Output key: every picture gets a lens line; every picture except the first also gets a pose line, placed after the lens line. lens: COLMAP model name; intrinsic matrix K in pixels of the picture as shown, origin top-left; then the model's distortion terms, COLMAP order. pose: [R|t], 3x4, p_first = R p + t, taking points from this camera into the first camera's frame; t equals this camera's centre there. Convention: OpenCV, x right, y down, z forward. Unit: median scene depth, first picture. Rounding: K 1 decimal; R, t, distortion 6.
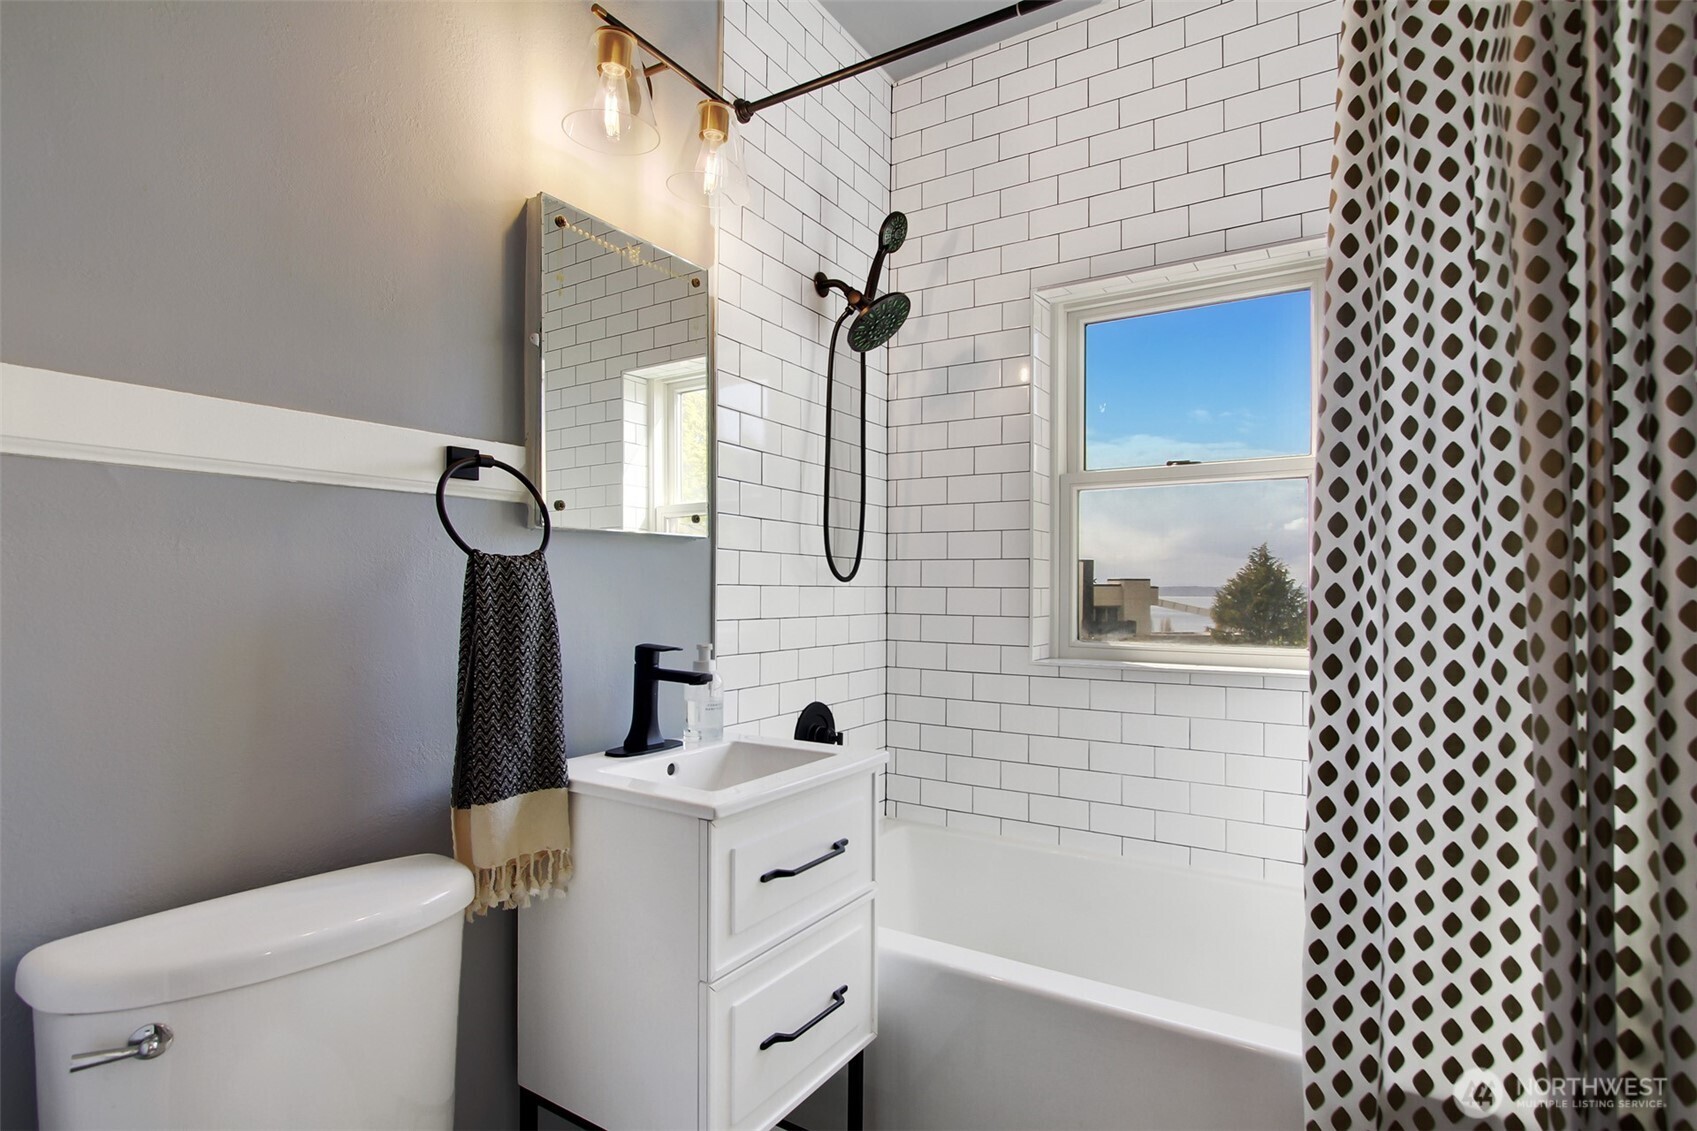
lens RADIAL K [[825.5, 0, 773.4], [0, 825.5, 574.5], [0, 0, 1]] dist [-0.020686, 0.003070]
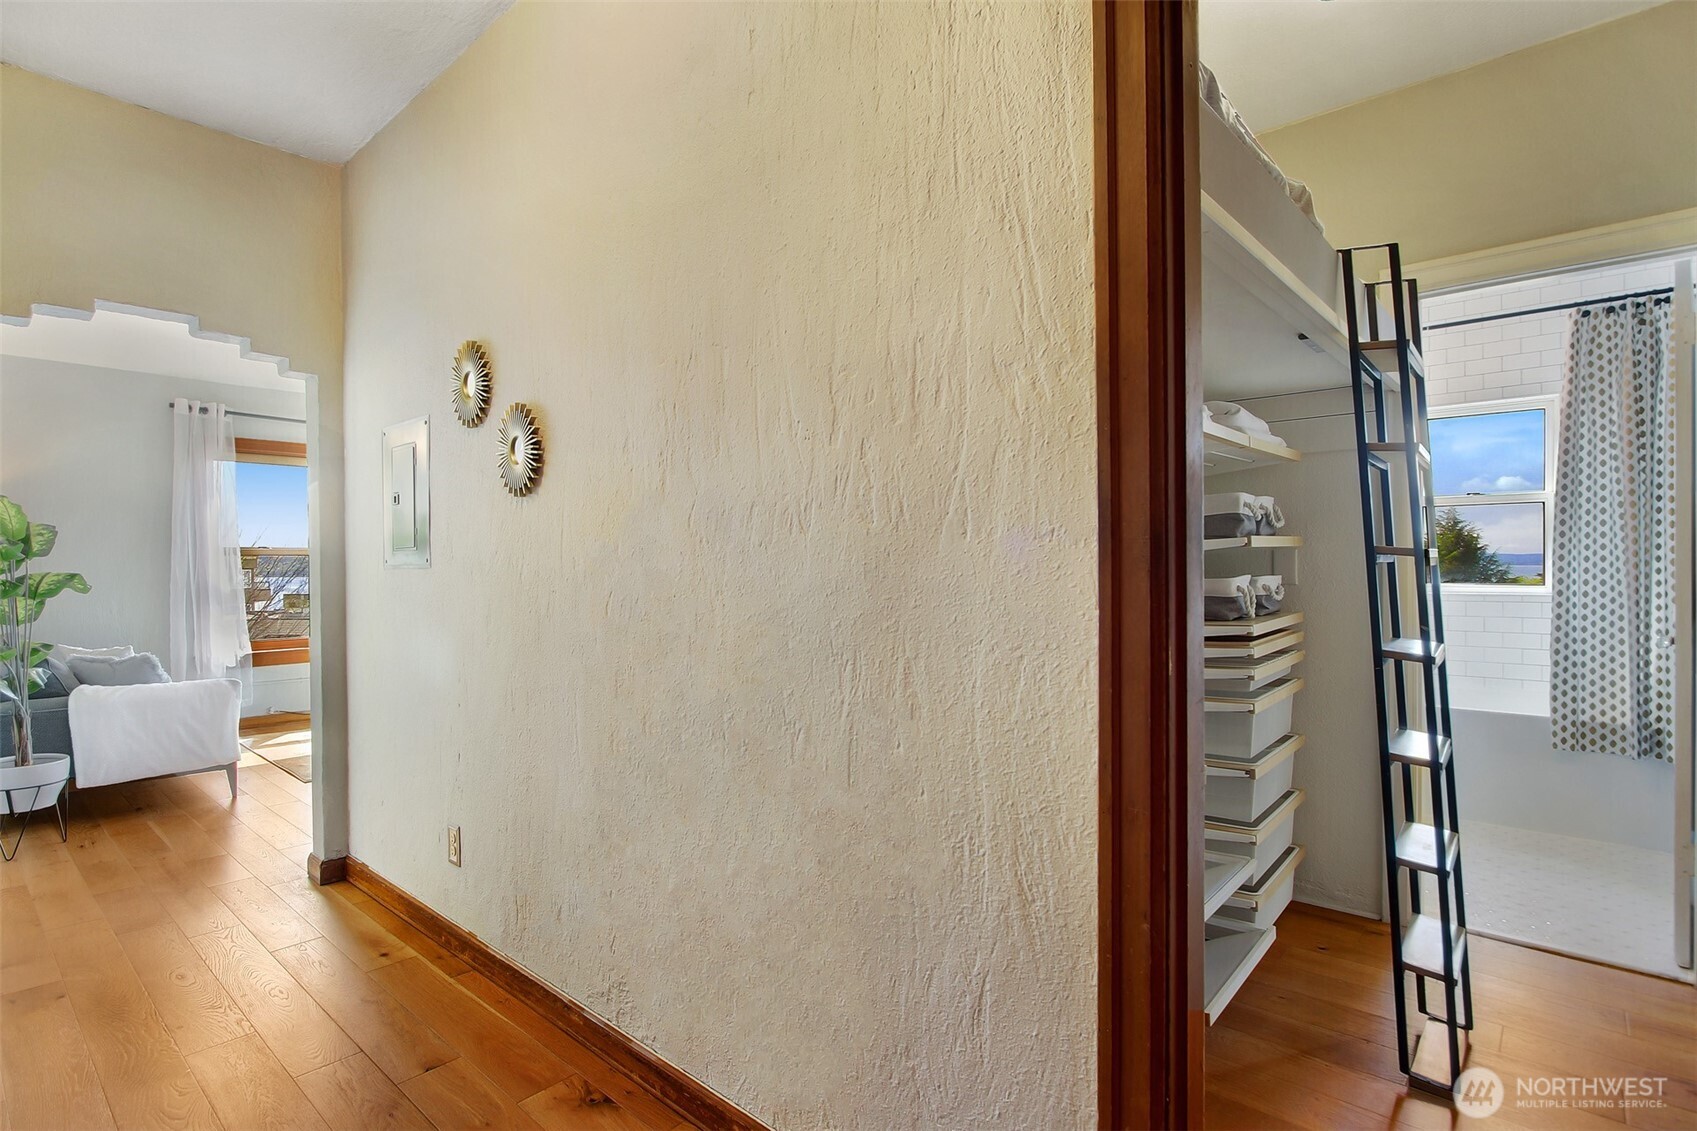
lens RADIAL K [[836.3, 0, 847.7], [0, 836.3, 568.8], [0, 0, 1]] dist [-0.016178, 0.001566]
pose [[0.995815, -0.014233, -0.090276, -1.671041], [0.016361, 0.999604, 0.022875, -0.047185], [0.089915, -0.024257, 0.995654, -2.290326]]
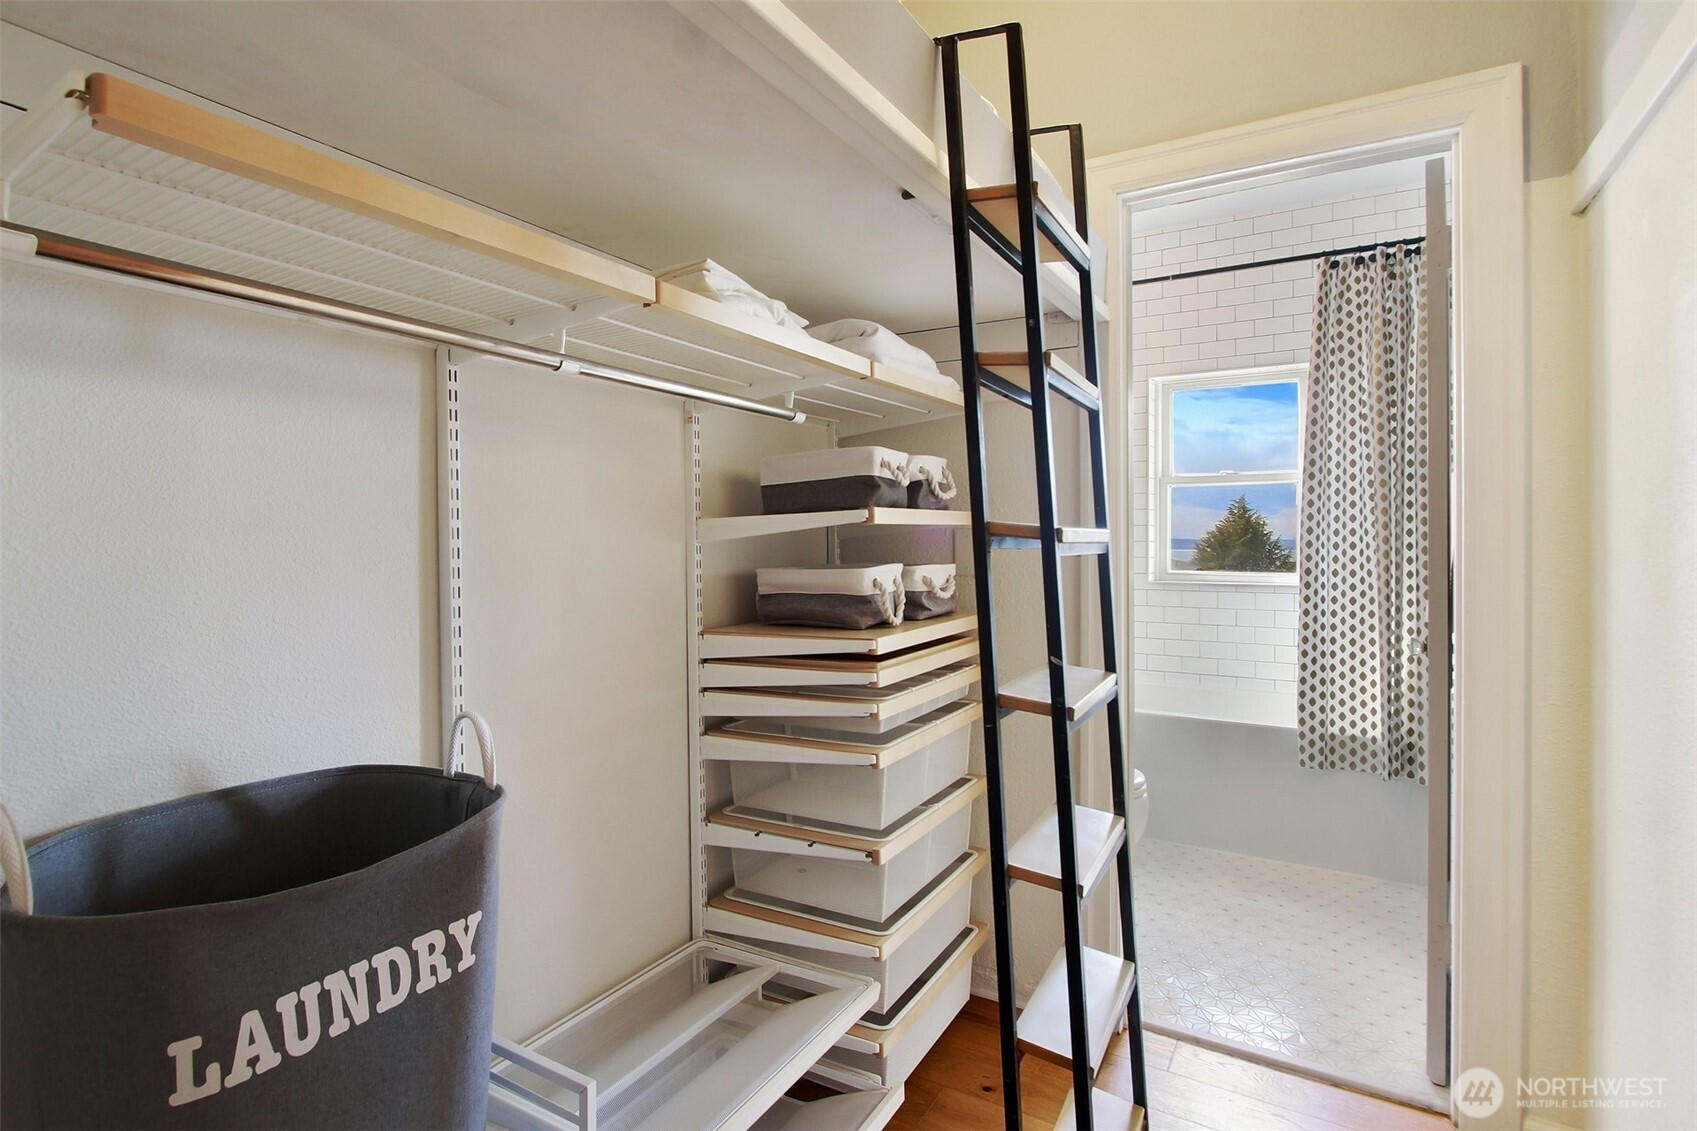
lens RADIAL K [[825.5, 0, 803.9], [0, 825.5, 534.3], [0, 0, 1]] dist [-0.020686, 0.003070]
pose [[0.998847, -0.003548, 0.047870, -1.050342], [0.003197, 0.999967, 0.007409, -0.031231], [-0.047895, -0.007248, 0.998826, -1.536763]]
